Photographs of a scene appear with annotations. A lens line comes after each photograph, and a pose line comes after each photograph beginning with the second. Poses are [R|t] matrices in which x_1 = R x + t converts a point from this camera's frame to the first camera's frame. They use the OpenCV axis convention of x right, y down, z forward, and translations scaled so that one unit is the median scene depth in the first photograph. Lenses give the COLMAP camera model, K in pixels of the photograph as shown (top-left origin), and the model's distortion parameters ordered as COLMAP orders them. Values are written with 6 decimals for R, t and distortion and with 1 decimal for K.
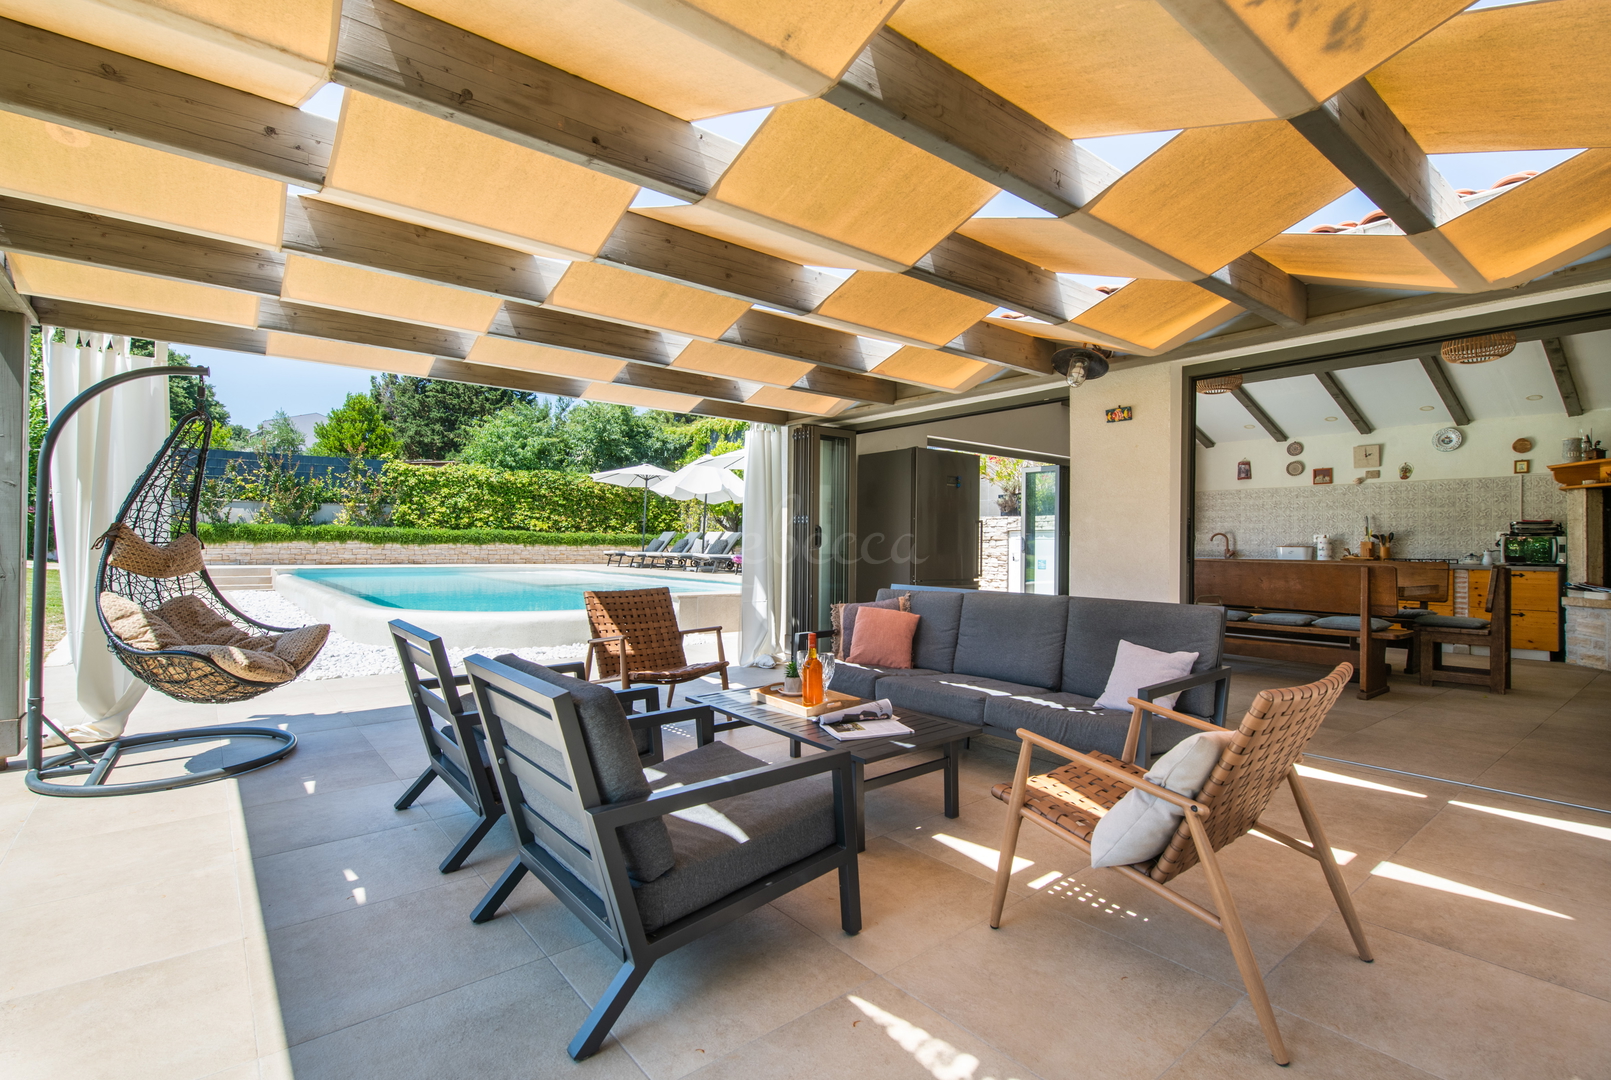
lens RADIAL K [[756.2, 0, 809.4], [0, 756.2, 548.7], [0, 0, 1]] dist [-0.004055, -0.000167]
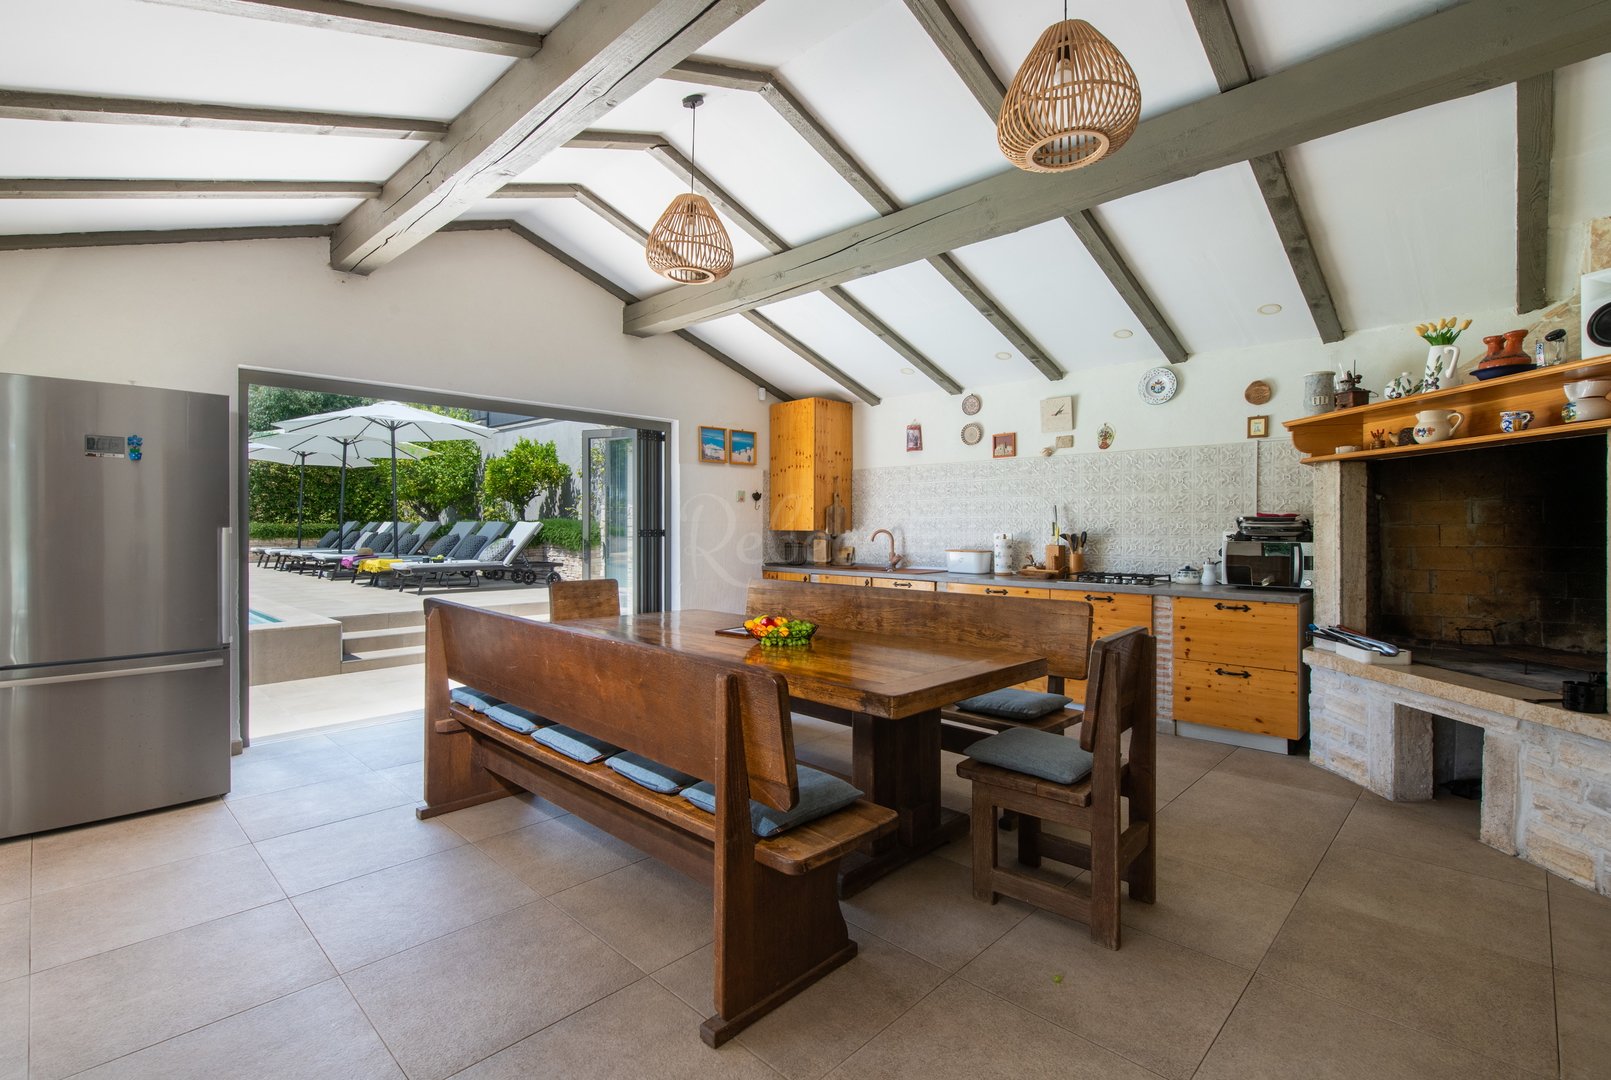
lens RADIAL K [[729.2, 0, 805.5], [0, 729.2, 540.0], [0, 0, 1]] dist [0.000417, -0.000372]
pose [[0.993188, -0.011713, 0.115934, 0.514379], [0.009674, 0.999789, 0.018133, -0.030873], [-0.116121, -0.016888, 0.993091, 0.453312]]
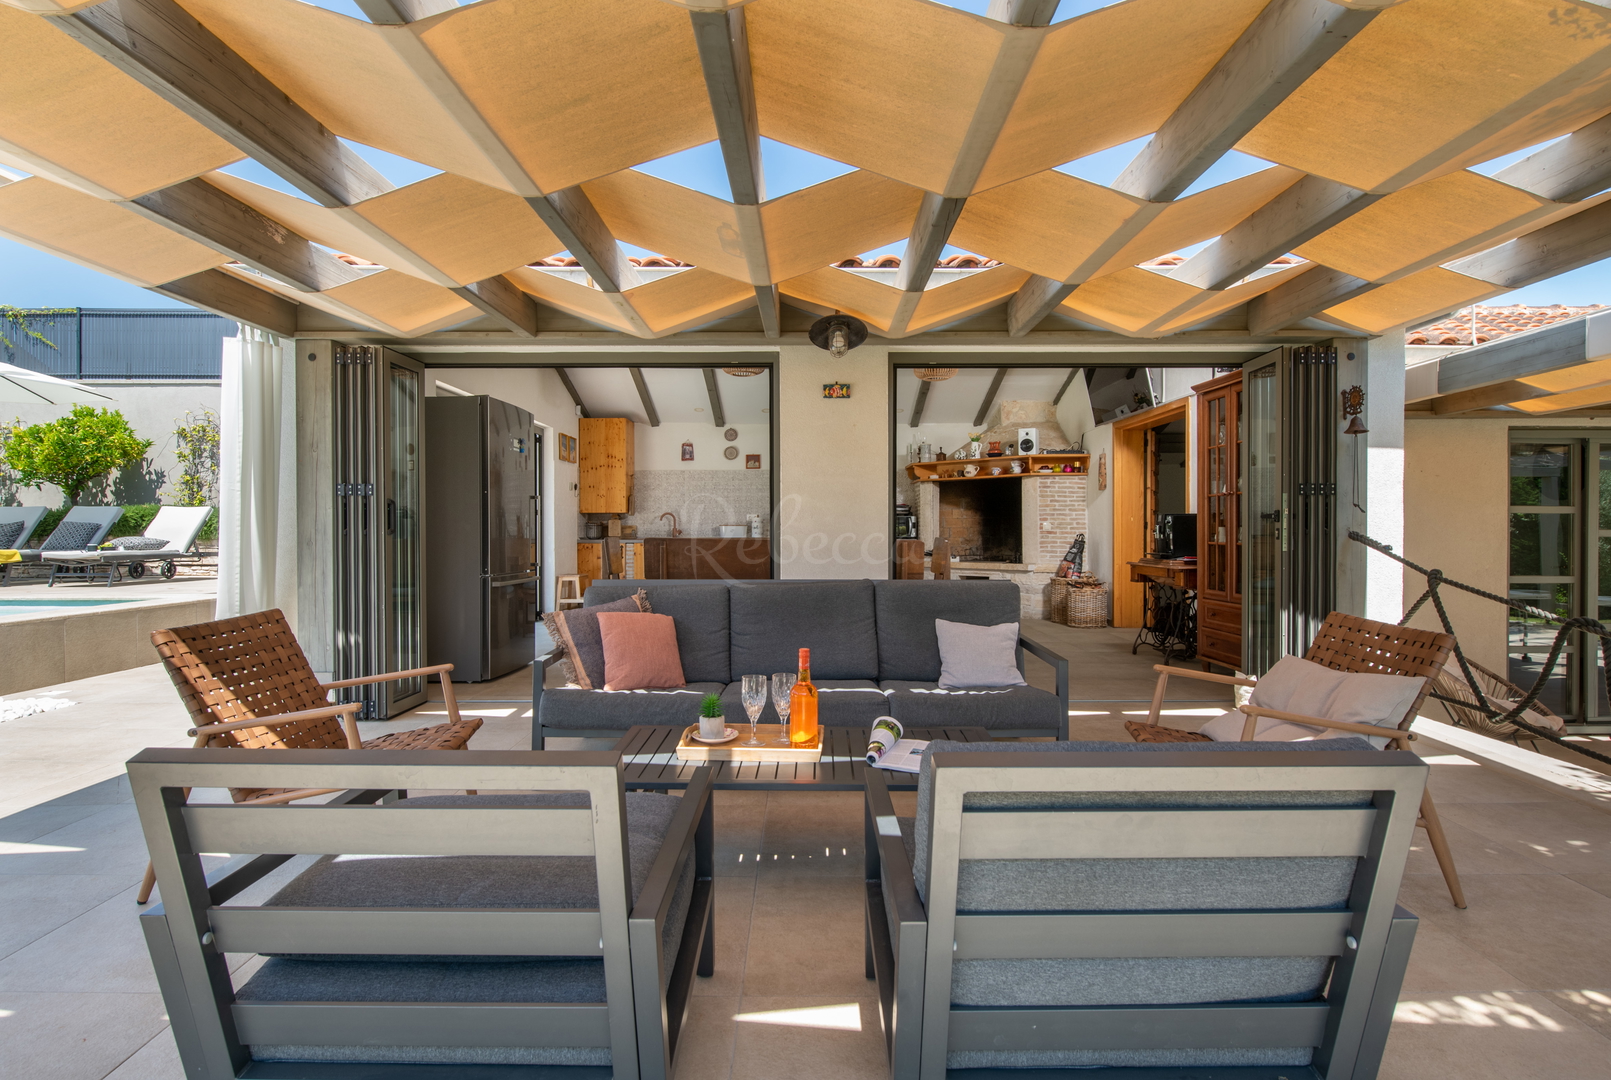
lens RADIAL K [[827.4, 0, 805.5], [0, 827.4, 540.0], [0, 0, 1]] dist [0.000369, -0.000042]
pose [[0.628424, -0.021418, 0.777576, -0.262056], [0.010671, 0.999764, 0.018913, -0.003616], [-0.777797, -0.003588, 0.628505, 0.210880]]
